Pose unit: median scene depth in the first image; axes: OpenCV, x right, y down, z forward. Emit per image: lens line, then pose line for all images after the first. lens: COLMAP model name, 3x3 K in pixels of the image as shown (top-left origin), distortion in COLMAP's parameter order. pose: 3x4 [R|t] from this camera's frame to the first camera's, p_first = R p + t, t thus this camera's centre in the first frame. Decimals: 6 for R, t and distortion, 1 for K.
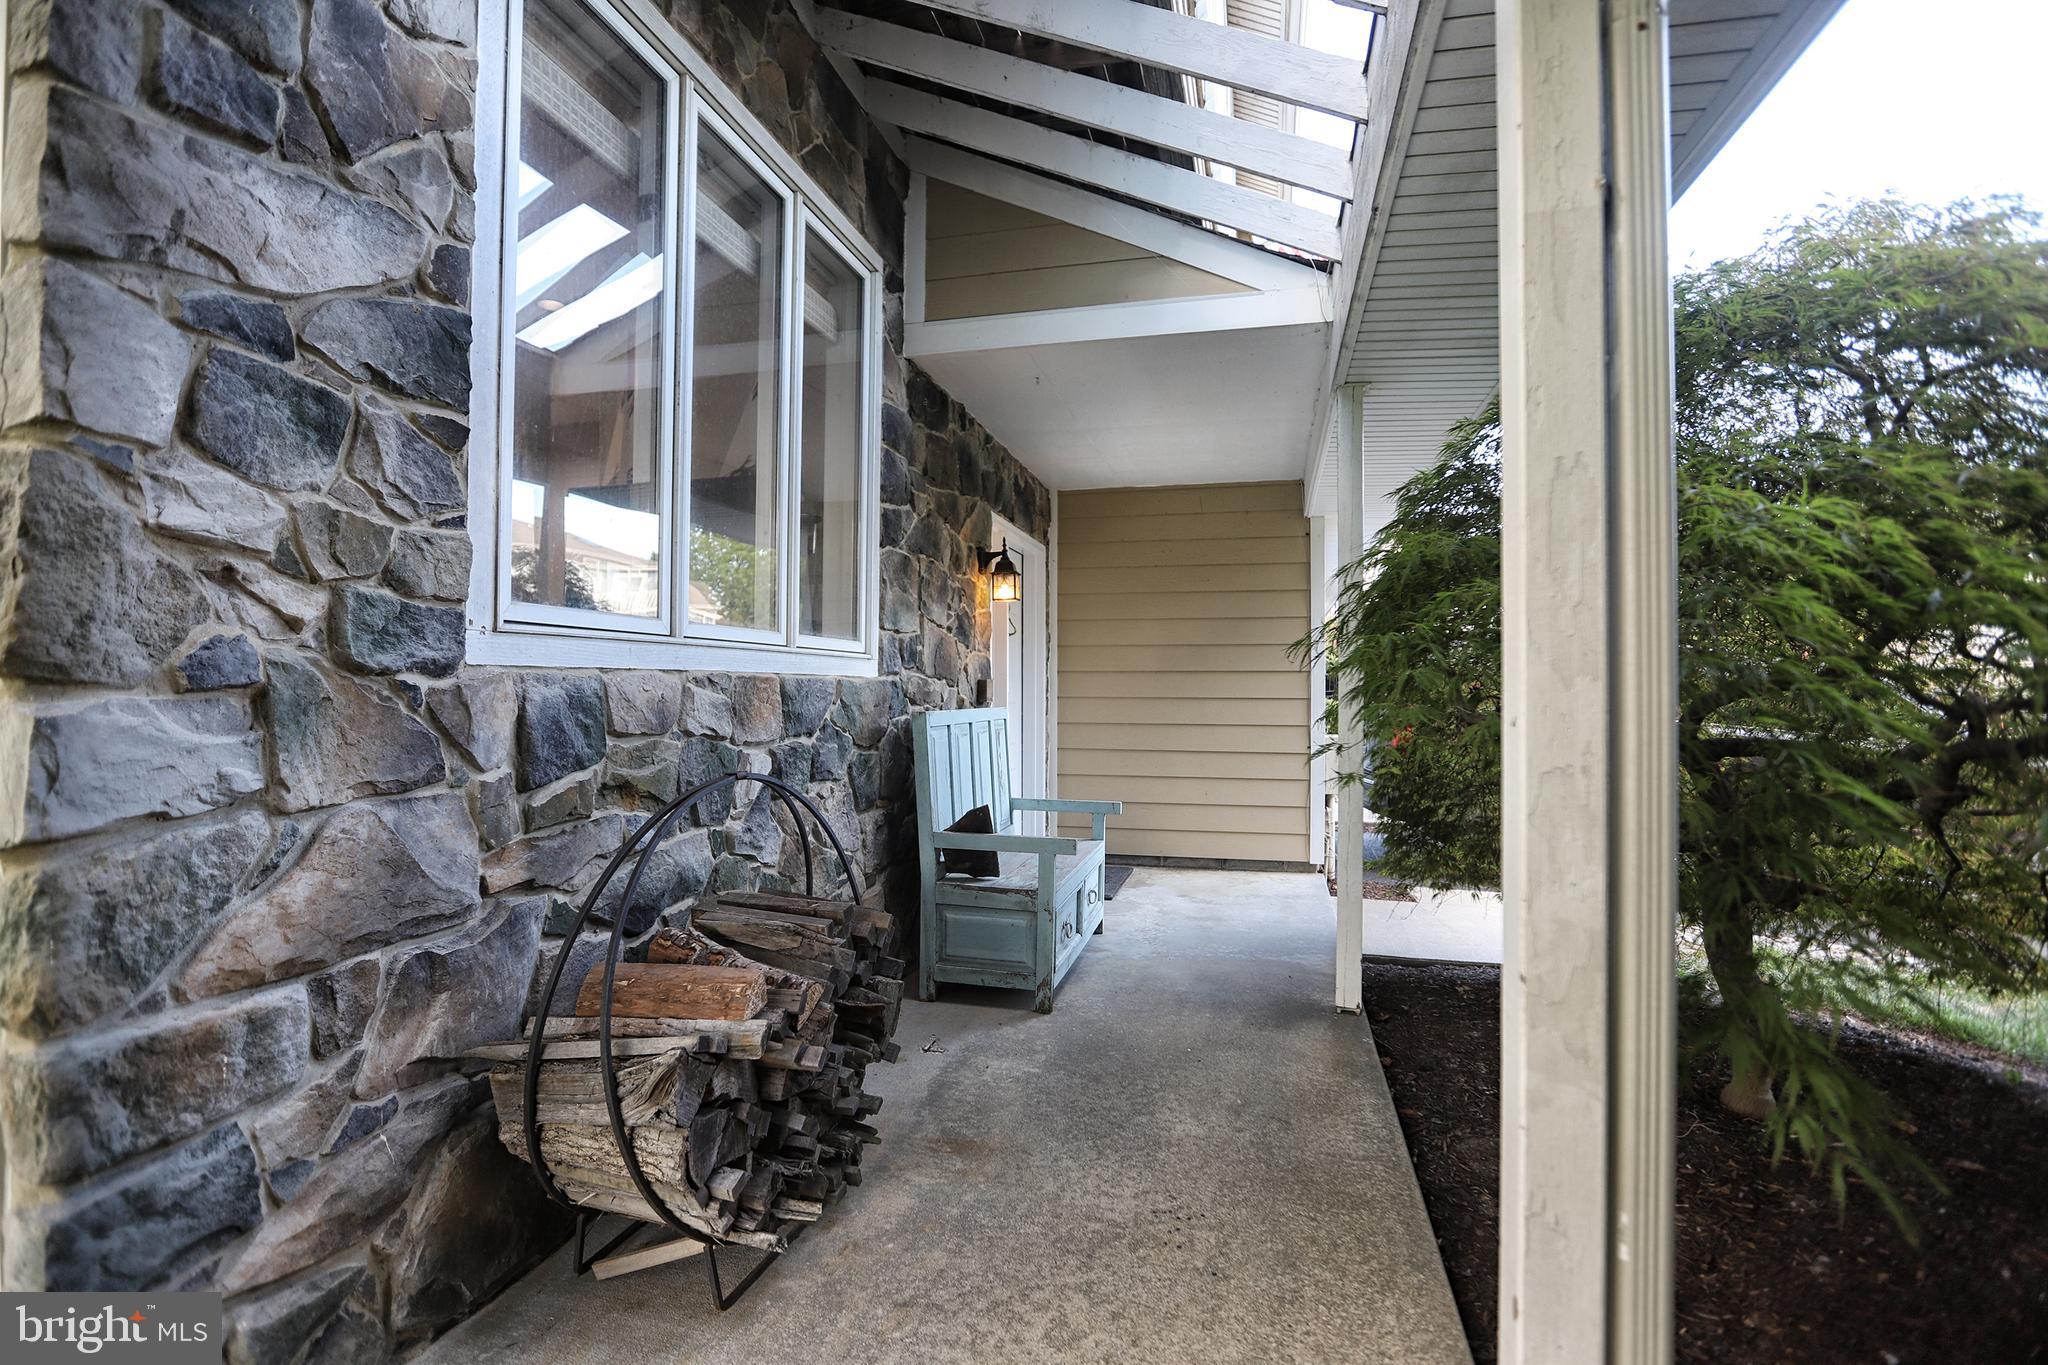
lens RADIAL K [[927.6, 0, 1029.5], [0, 927.6, 674.1], [0, 0, 1]] dist [-0.023354, 0.001009]
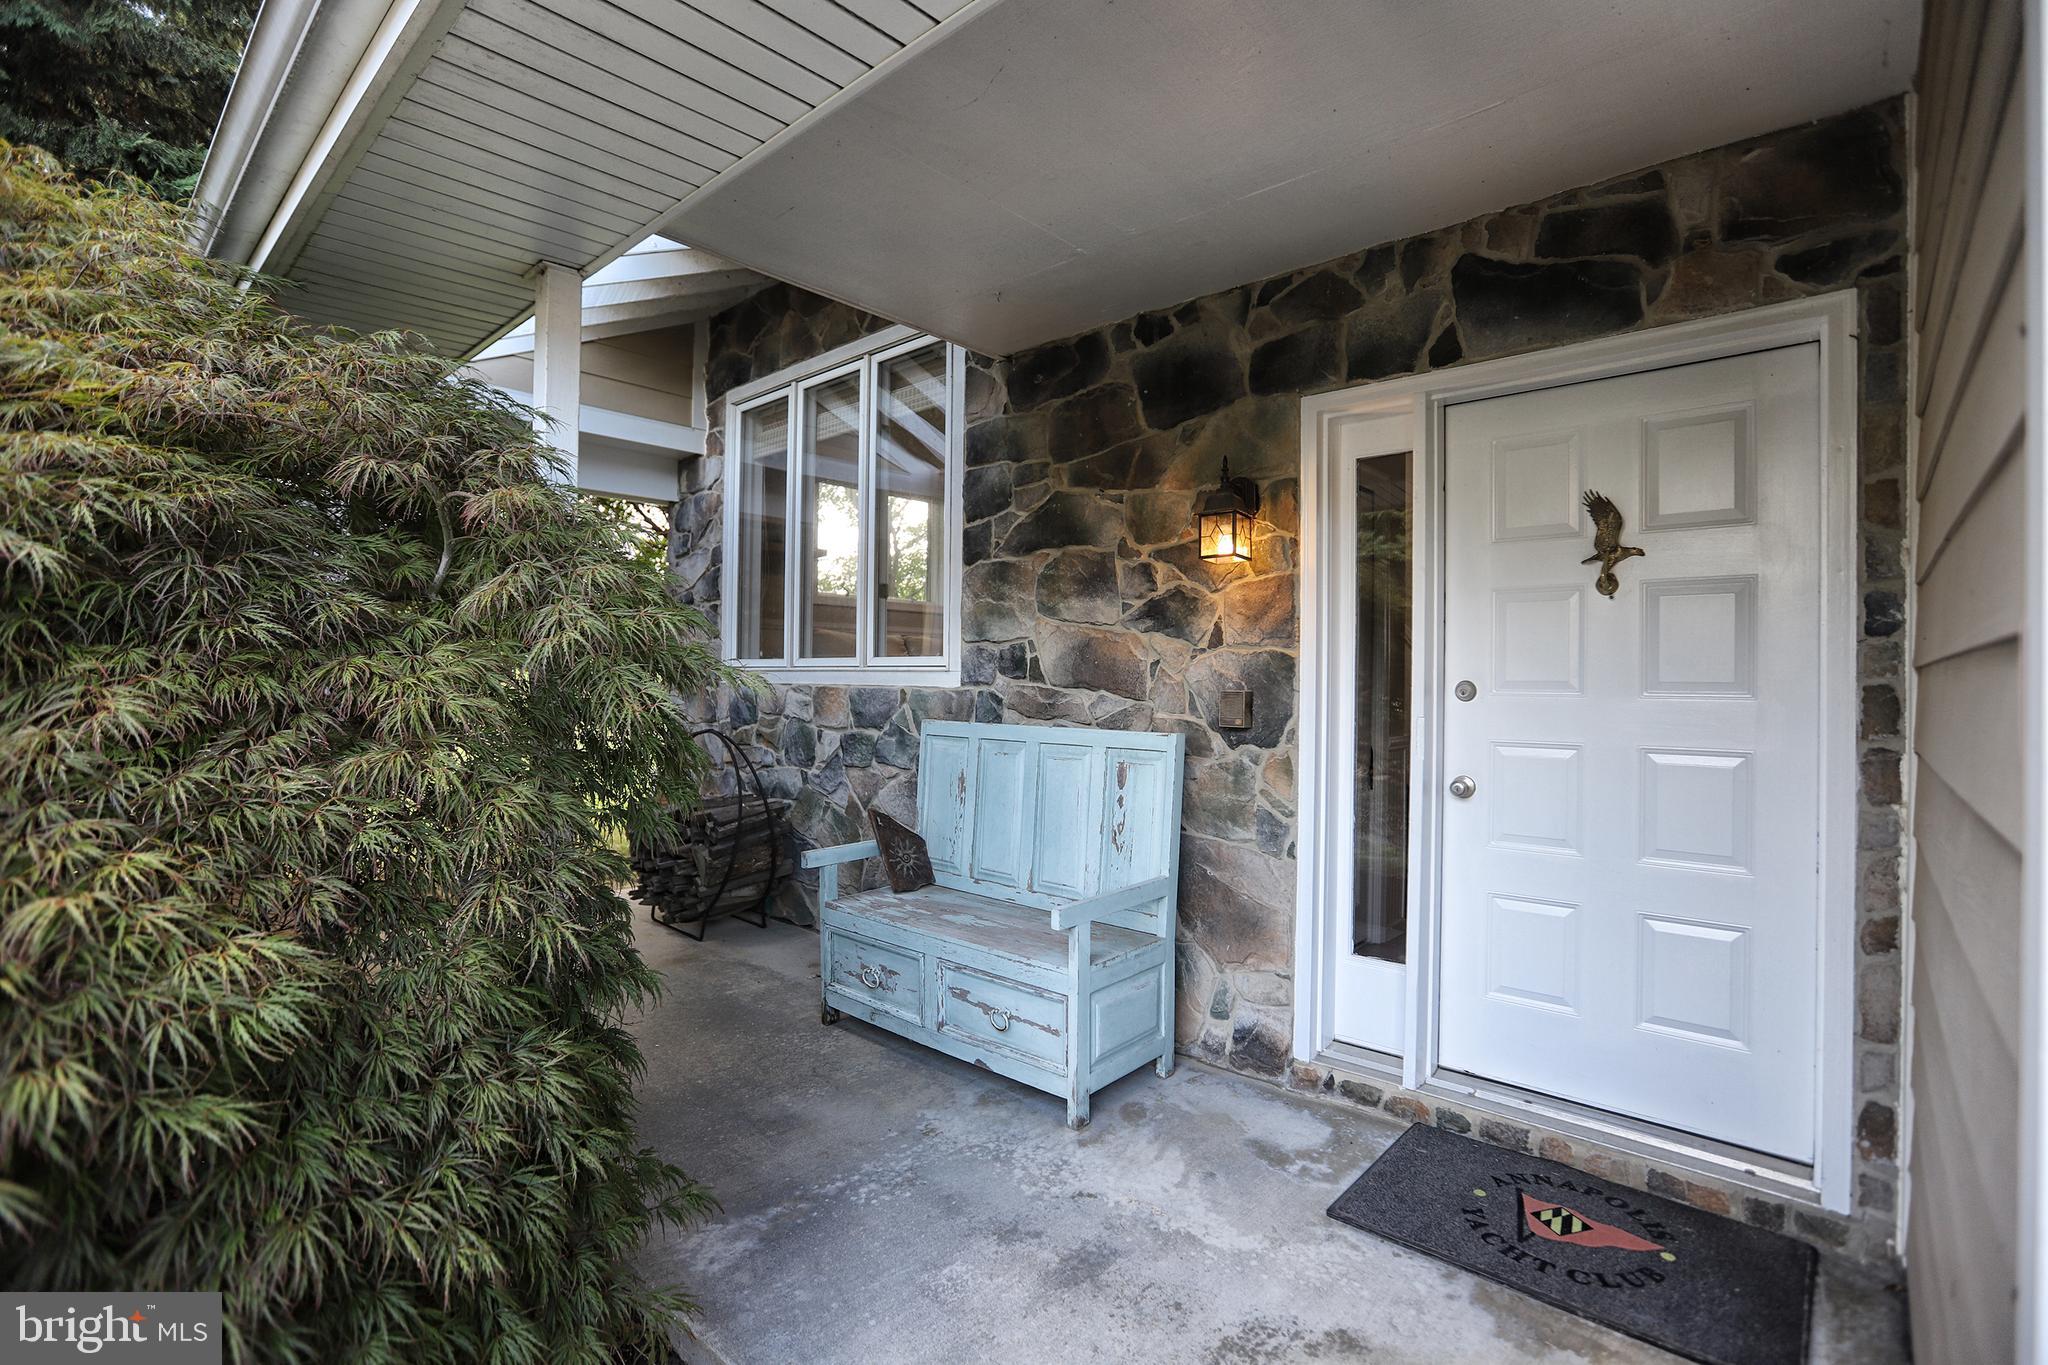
lens RADIAL K [[930.5, 0, 1024.0], [0, 930.5, 682.5], [0, 0, 1]] dist [-0.050029, 0.016023]
pose [[-0.469773, 0.005114, -0.882772, 0.812343], [0.010156, 0.999948, 0.000389, -0.001951], [0.882729, -0.008783, -0.469801, 1.688020]]
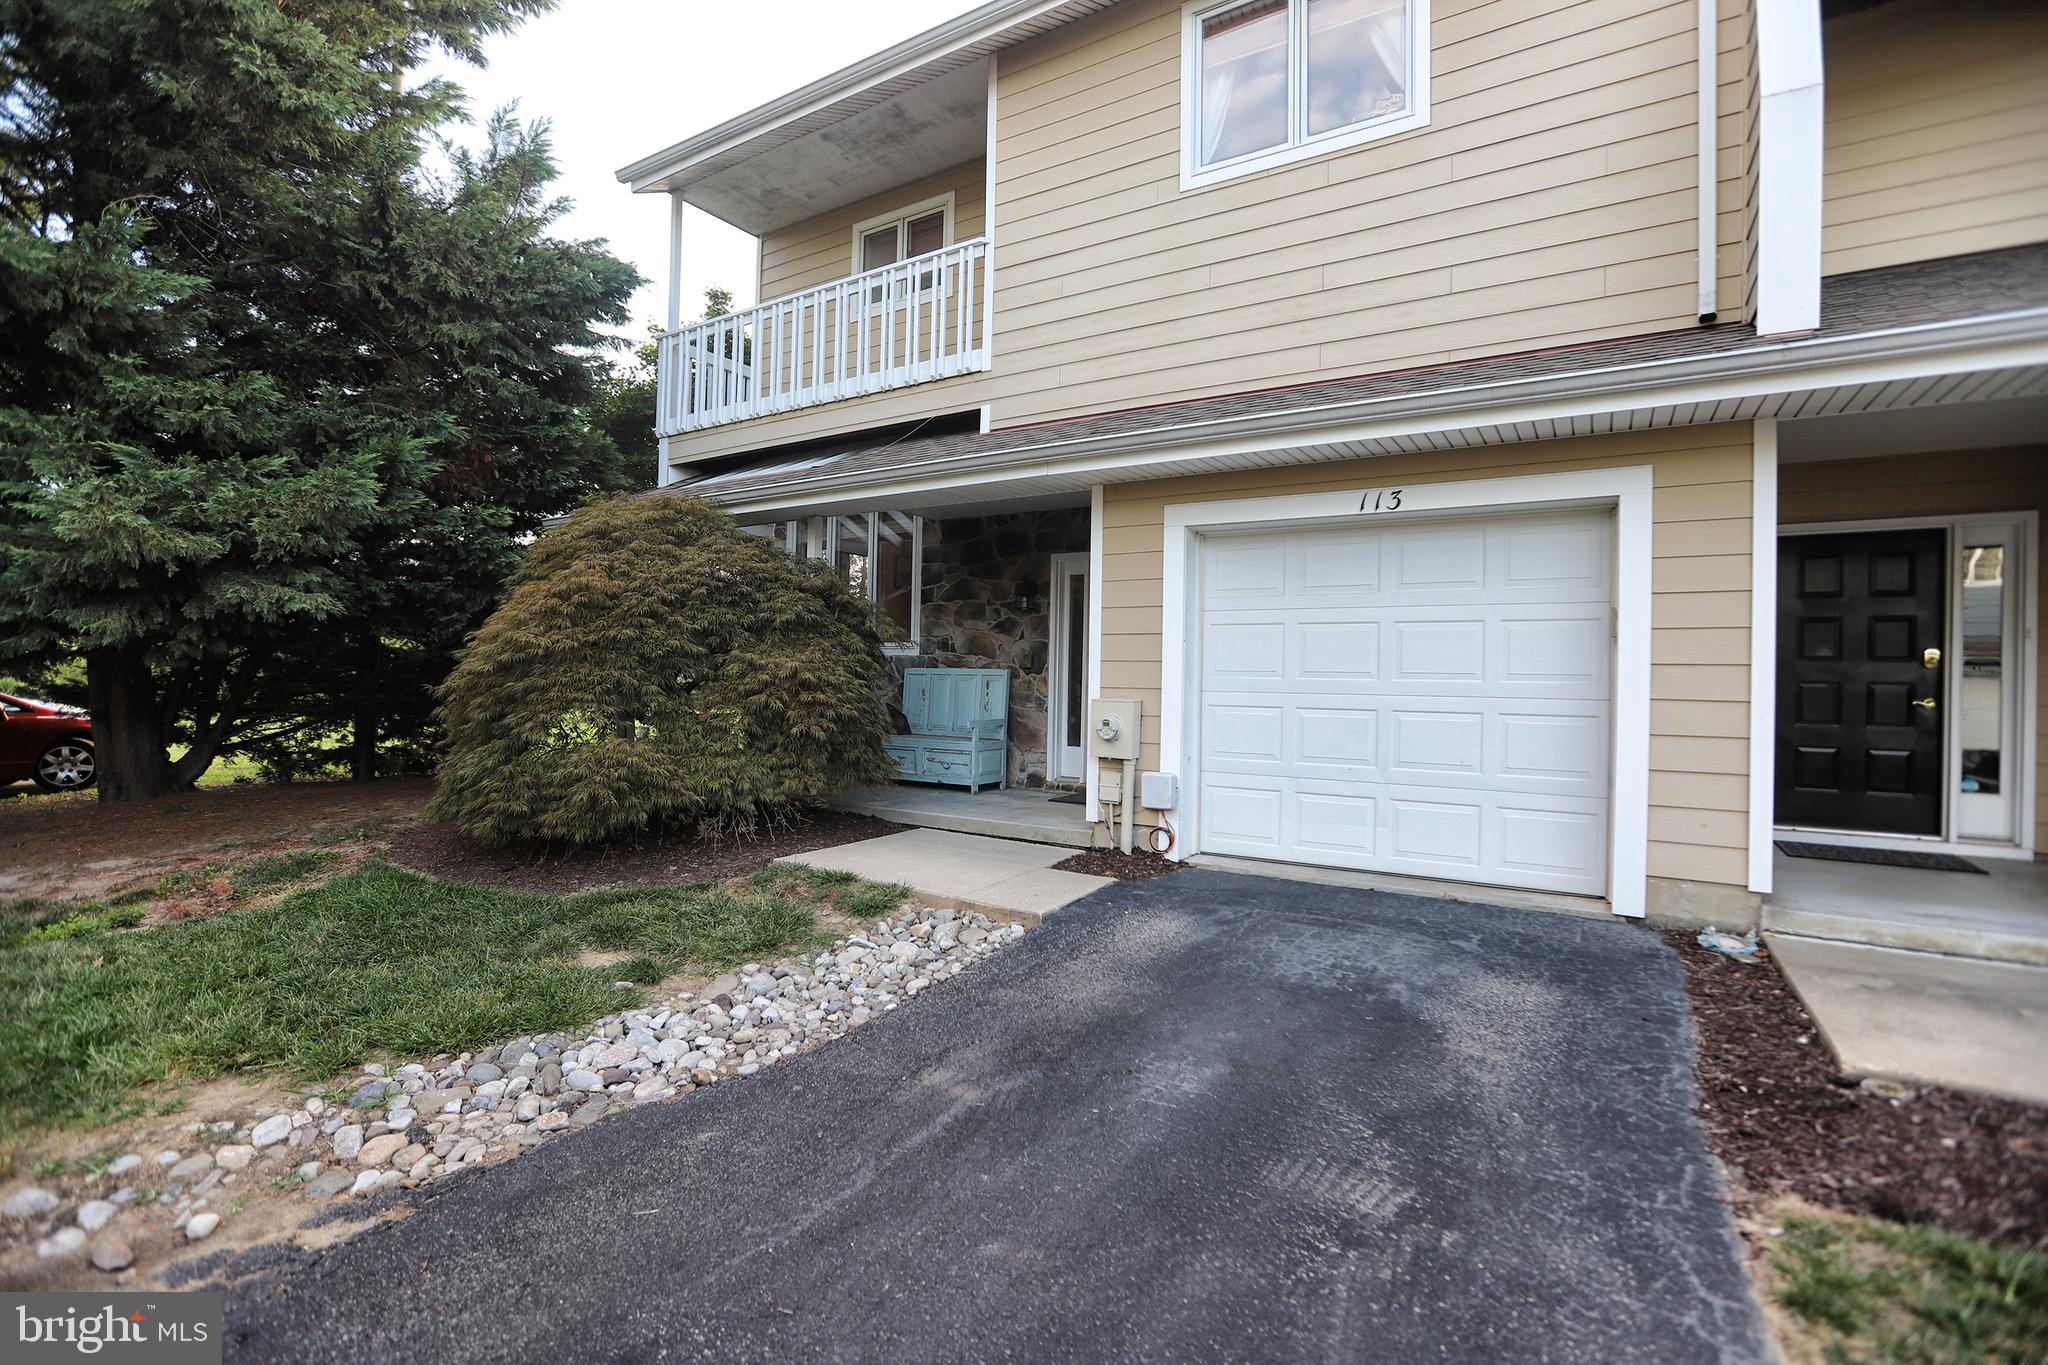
lens RADIAL K [[927.6, 0, 1029.5], [0, 927.6, 674.1], [0, 0, 1]] dist [-0.023354, 0.001009]
pose [[-0.300475, -0.009406, -0.953743, 2.373333], [-0.001348, 0.999955, -0.009437, 0.086610], [0.953789, -0.001550, -0.300474, 2.222266]]
